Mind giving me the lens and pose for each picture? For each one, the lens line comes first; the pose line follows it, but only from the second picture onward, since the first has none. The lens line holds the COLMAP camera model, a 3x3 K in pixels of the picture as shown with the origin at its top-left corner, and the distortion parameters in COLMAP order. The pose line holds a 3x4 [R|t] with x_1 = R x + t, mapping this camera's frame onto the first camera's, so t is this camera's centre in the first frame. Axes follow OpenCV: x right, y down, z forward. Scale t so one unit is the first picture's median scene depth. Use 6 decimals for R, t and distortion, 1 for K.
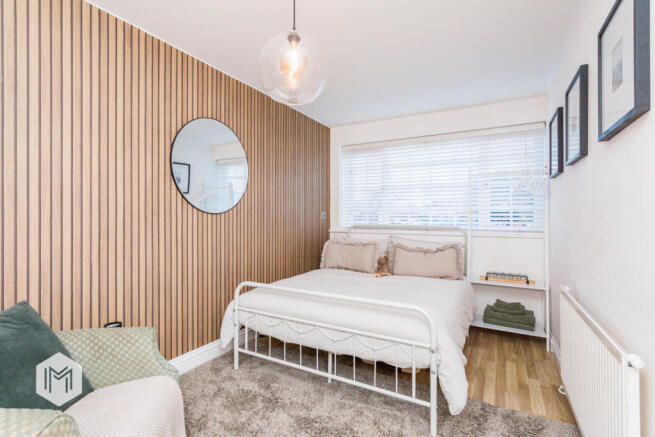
lens RADIAL K [[309.8, 0, 327.2], [0, 309.8, 218.1], [0, 0, 1]] dist [-0.001875, -0.000173]
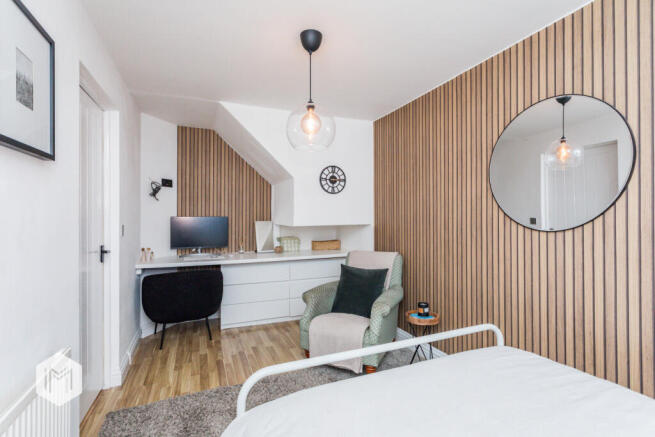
lens RADIAL K [[309.8, 0, 327.1], [0, 309.8, 217.8], [0, 0, 1]] dist [-0.001875, -0.000173]
pose [[-0.607854, -0.004945, -0.794033, 0.589589], [0.000815, 0.999976, -0.006851, -0.045860], [0.794048, -0.004811, -0.607836, 1.193695]]
